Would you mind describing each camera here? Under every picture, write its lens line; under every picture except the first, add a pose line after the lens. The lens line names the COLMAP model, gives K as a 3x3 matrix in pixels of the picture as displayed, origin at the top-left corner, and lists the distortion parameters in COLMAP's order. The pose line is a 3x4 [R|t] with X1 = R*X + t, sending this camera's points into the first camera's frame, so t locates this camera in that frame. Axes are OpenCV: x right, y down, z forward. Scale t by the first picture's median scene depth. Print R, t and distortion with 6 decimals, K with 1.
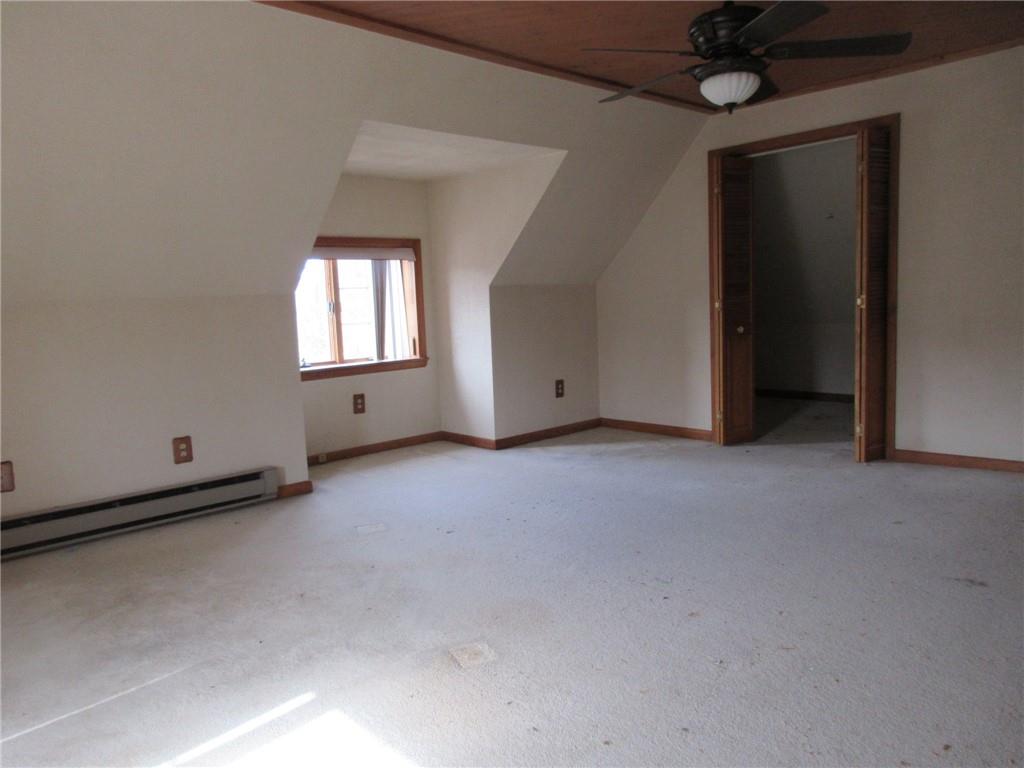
lens RADIAL K [[762.7, 0, 512.0], [0, 762.7, 384.0], [0, 0, 1]] dist [-0.001039, -0.003956]
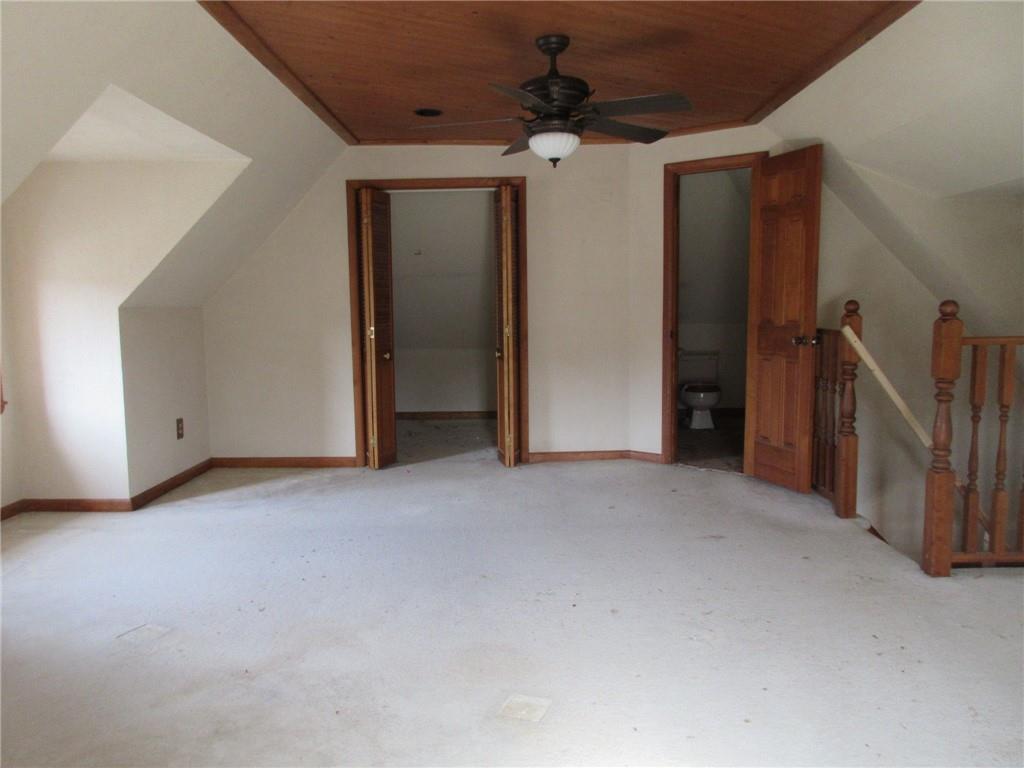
lens RADIAL K [[762.7, 0, 512.0], [0, 762.7, 384.0], [0, 0, 1]] dist [-0.001039, -0.003956]
pose [[0.690725, -0.044635, 0.721739, -0.354358], [0.066207, 0.997805, -0.001654, -0.021351], [-0.720081, 0.048927, 0.692163, 0.167098]]
